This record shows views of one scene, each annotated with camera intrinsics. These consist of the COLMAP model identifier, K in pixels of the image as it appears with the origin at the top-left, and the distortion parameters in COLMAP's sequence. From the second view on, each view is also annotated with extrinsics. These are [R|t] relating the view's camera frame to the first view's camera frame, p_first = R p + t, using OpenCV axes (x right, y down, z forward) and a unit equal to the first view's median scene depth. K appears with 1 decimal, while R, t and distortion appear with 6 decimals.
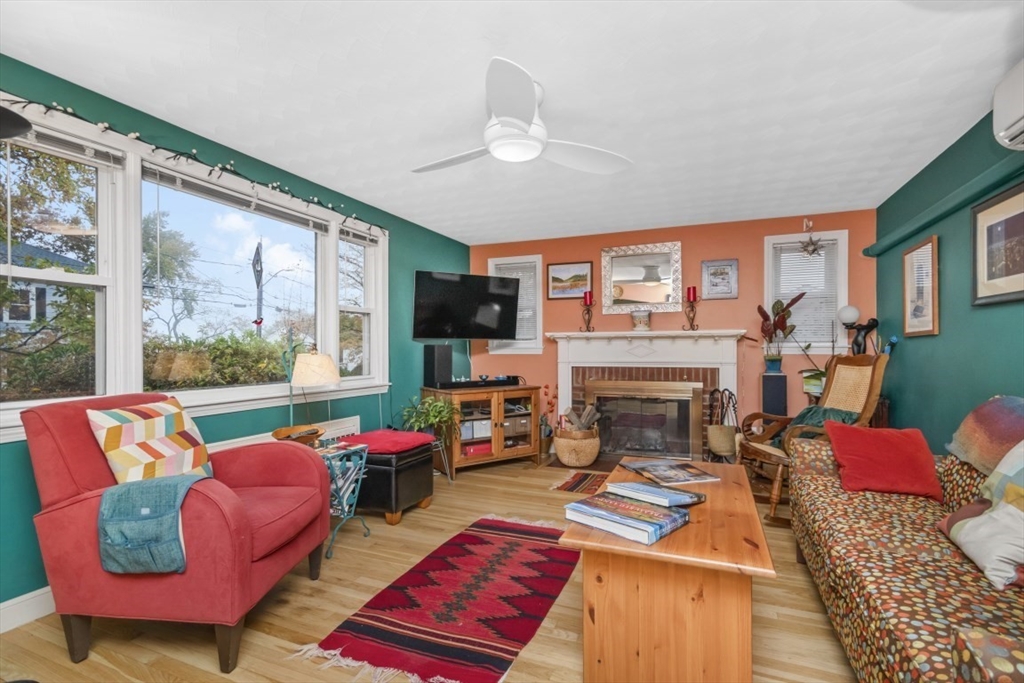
lens RADIAL K [[481.7, 0, 518.8], [0, 481.7, 344.8], [0, 0, 1]] dist [-0.000207, 0.001492]
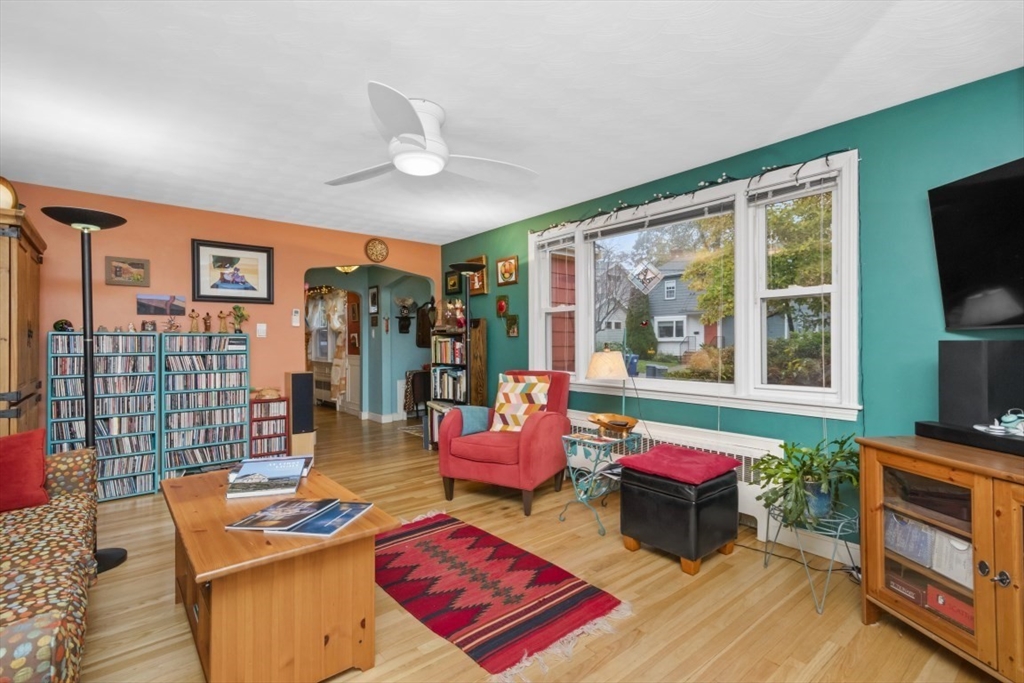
lens RADIAL K [[481.7, 0, 515.4], [0, 481.7, 339.4], [0, 0, 1]] dist [-0.000207, 0.001492]
pose [[-0.474704, -0.004177, -0.880135, 0.714768], [0.011323, 0.999877, -0.010852, -0.000151], [0.880073, -0.015118, -0.474599, 1.450973]]
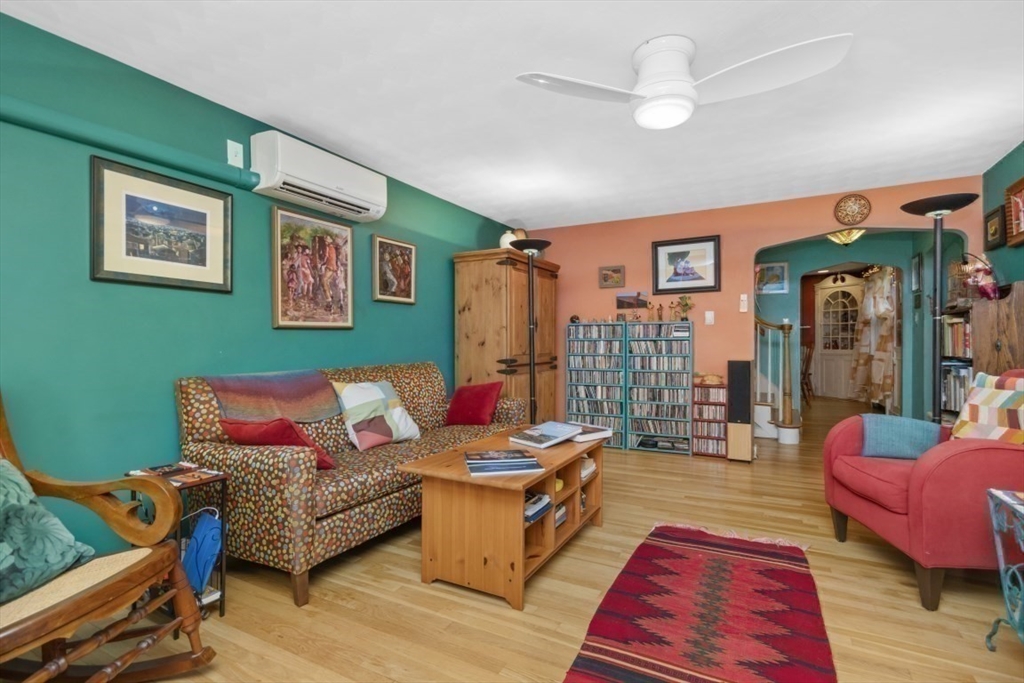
lens RADIAL K [[481.7, 0, 509.0], [0, 481.7, 345.5], [0, 0, 1]] dist [-0.000207, 0.001492]
pose [[-0.992356, 0.004204, 0.123337, 0.152846], [0.004161, 0.999991, -0.000603, 0.038306], [-0.123339, -0.000085, -0.992365, 1.684230]]
